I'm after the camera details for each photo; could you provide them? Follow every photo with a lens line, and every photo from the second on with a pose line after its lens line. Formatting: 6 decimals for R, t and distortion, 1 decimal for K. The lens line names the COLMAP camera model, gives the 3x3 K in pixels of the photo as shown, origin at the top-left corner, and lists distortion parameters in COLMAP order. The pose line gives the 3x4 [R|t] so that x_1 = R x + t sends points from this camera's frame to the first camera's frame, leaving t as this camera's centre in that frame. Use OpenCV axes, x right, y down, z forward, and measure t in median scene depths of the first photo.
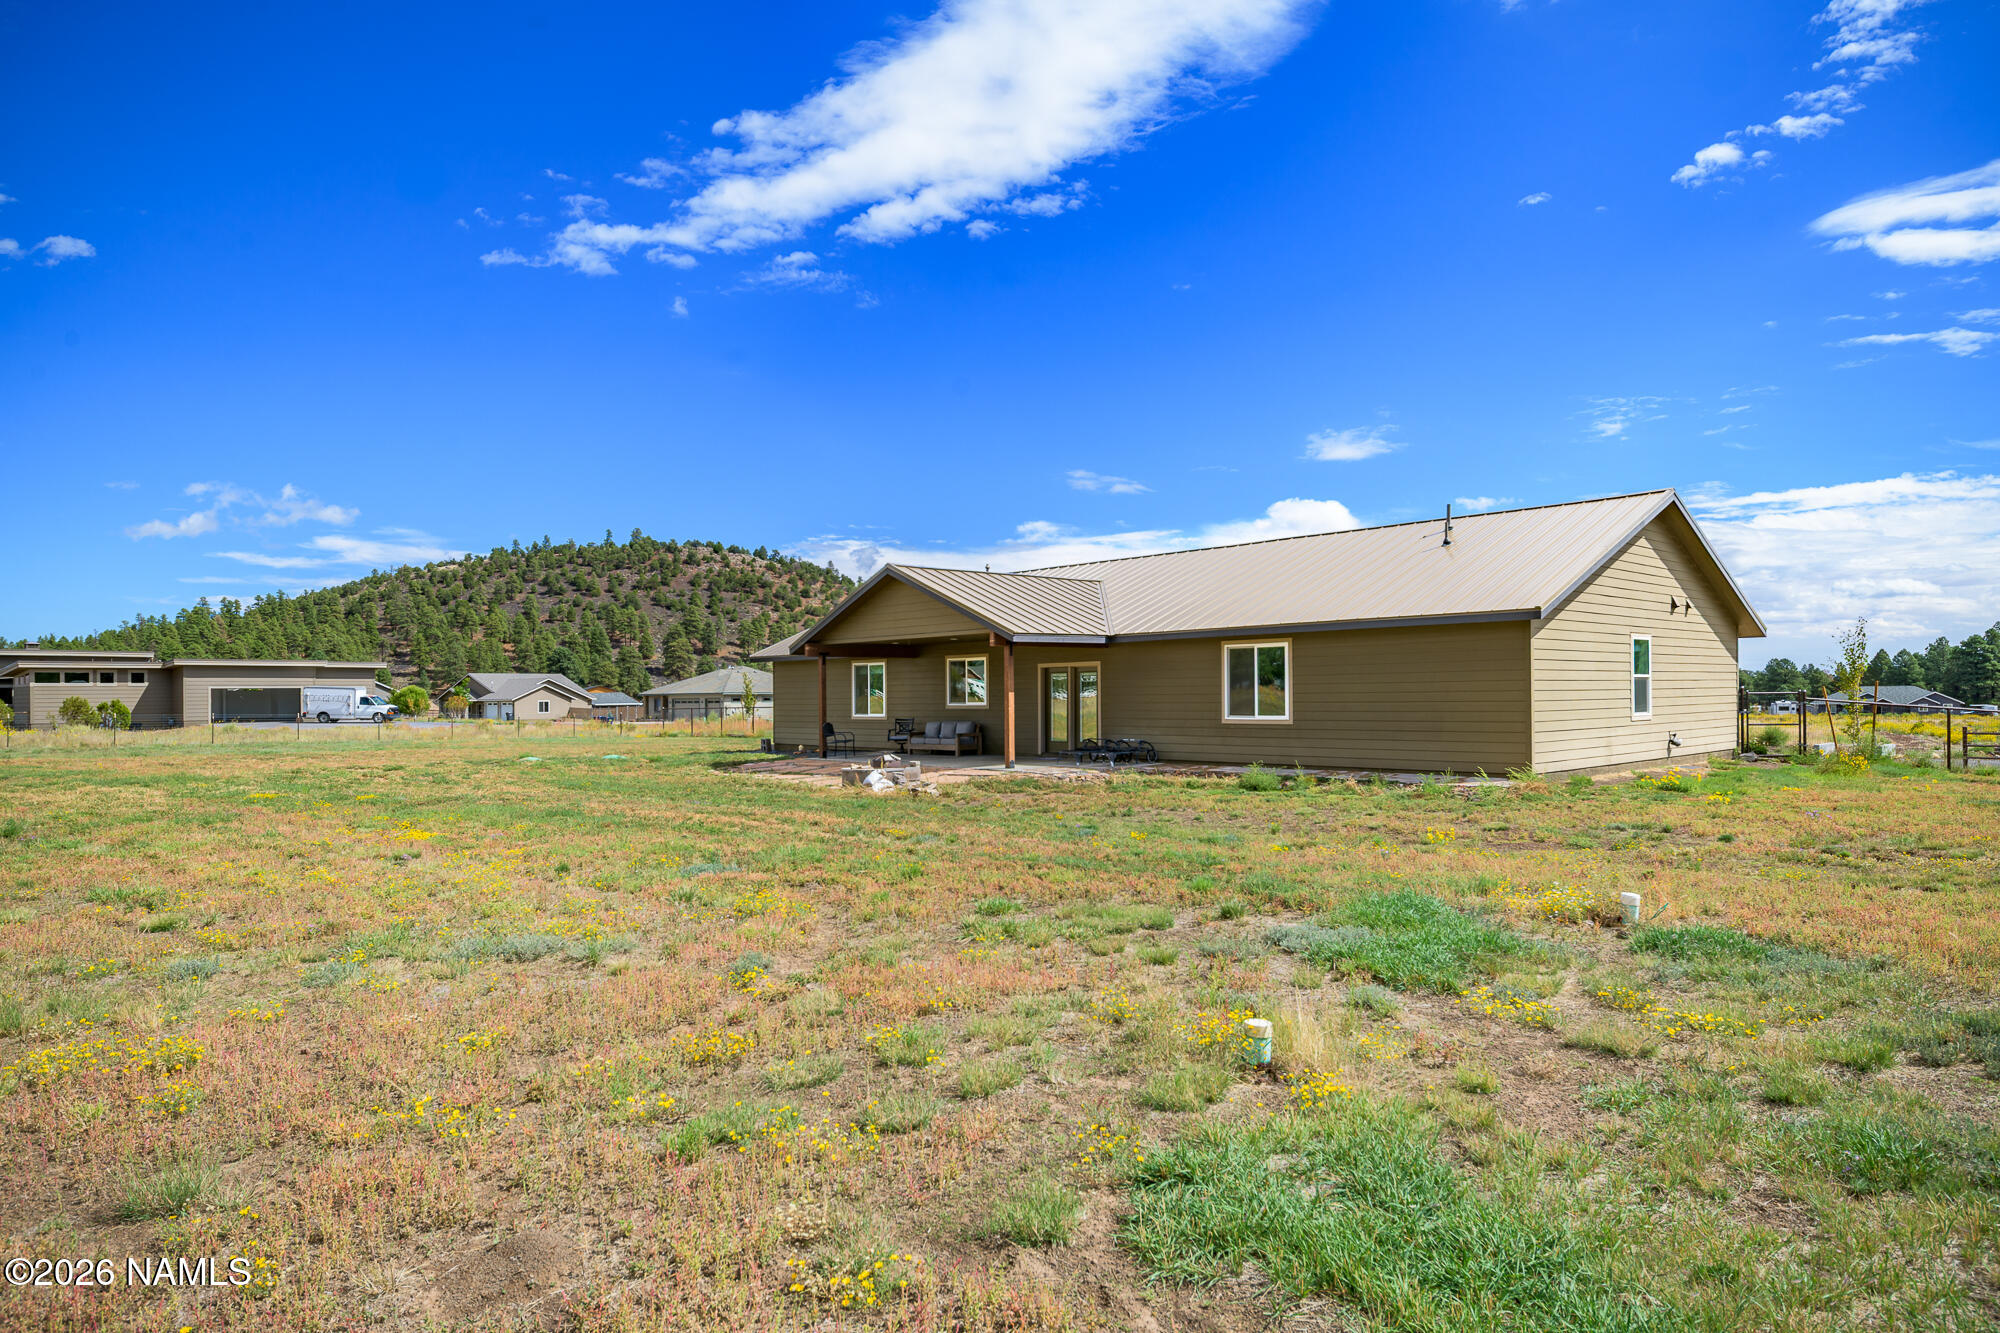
lens RADIAL K [[1207.8, 0, 1001.3], [0, 1207.8, 697.8], [0, 0, 1]] dist [0.015140, 0.000026]
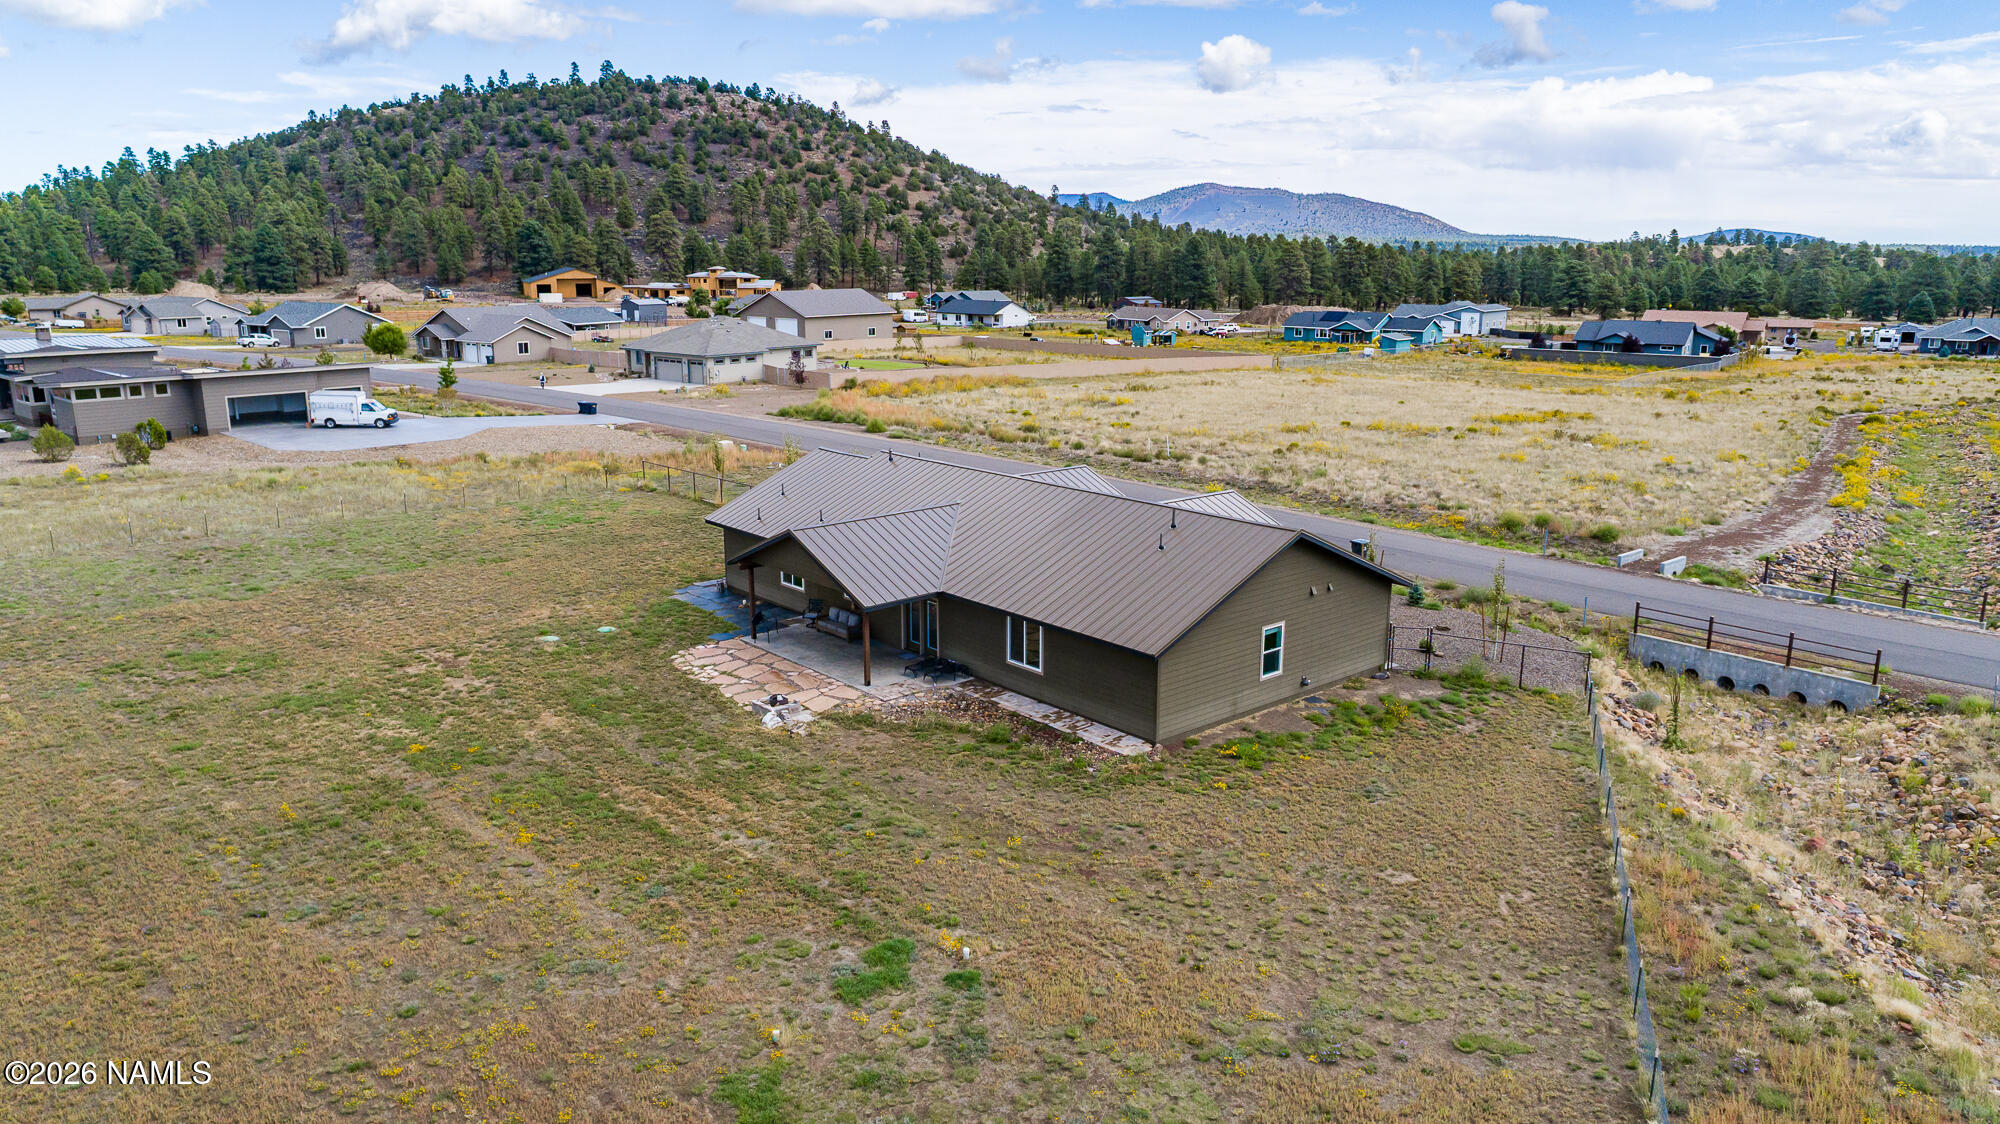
lens RADIAL K [[1410.2, 0, 988.6], [0, 1410.2, 610.1], [0, 0, 1]] dist [-0.013056, 0.003179]
pose [[0.998986, 0.022098, -0.039215, 0.013339], [-0.011233, 0.966023, 0.258214, -0.028951], [0.043589, -0.257511, 0.965292, -0.039571]]
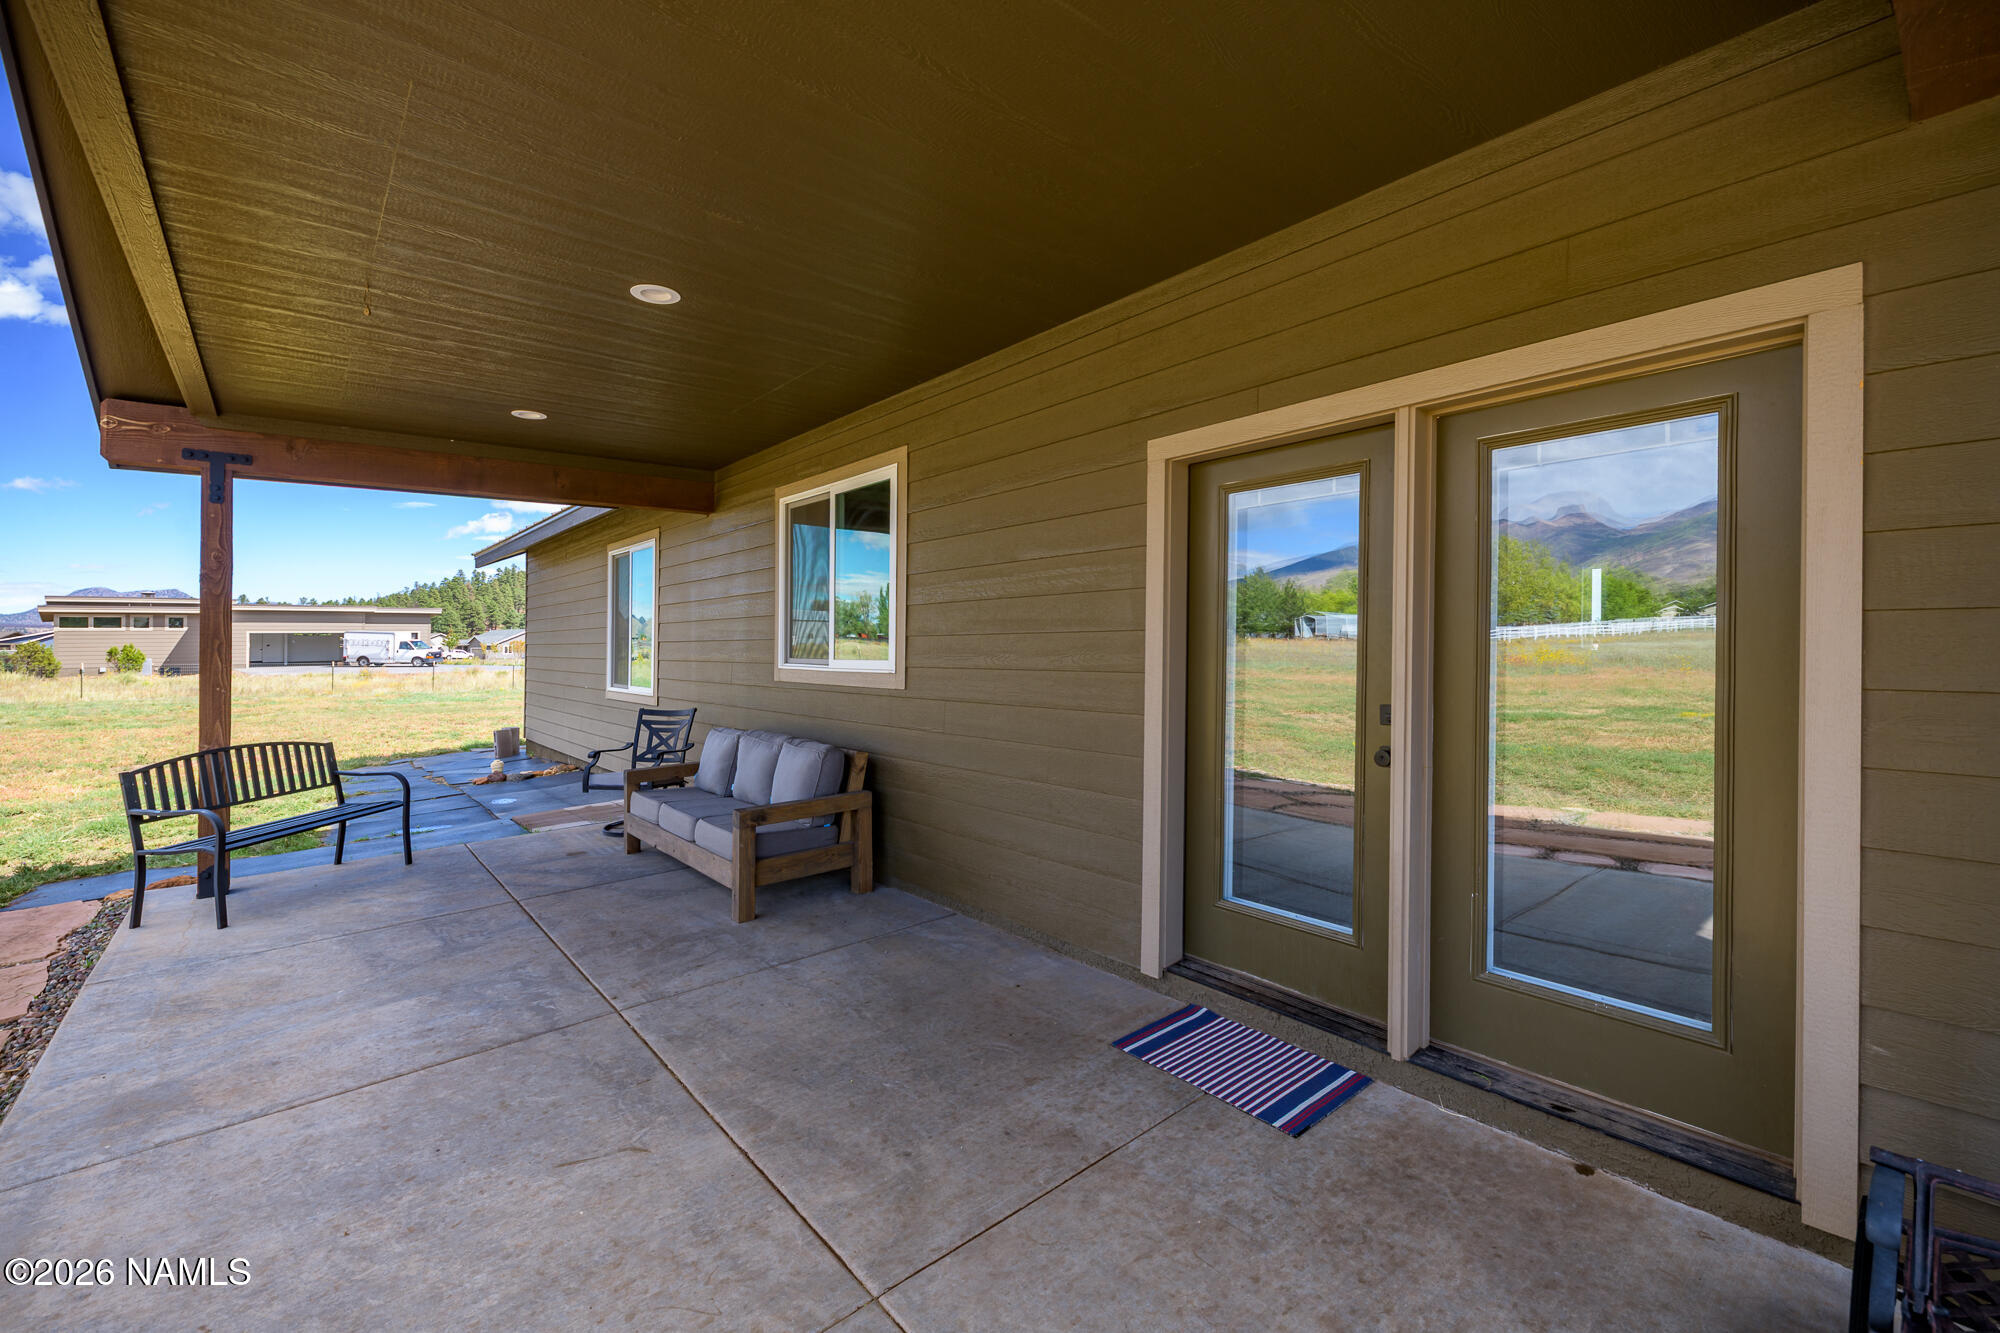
lens RADIAL K [[848.3, 0, 1000.0], [0, 848.3, 666.5], [0, 0, 1]] dist [0.000194, 0.000117]
pose [[0.999096, 0.000394, -0.042512, 0.001027], [0.000845, 0.999576, 0.029114, 0.000002], [0.042506, -0.029123, 0.998672, 0.059904]]
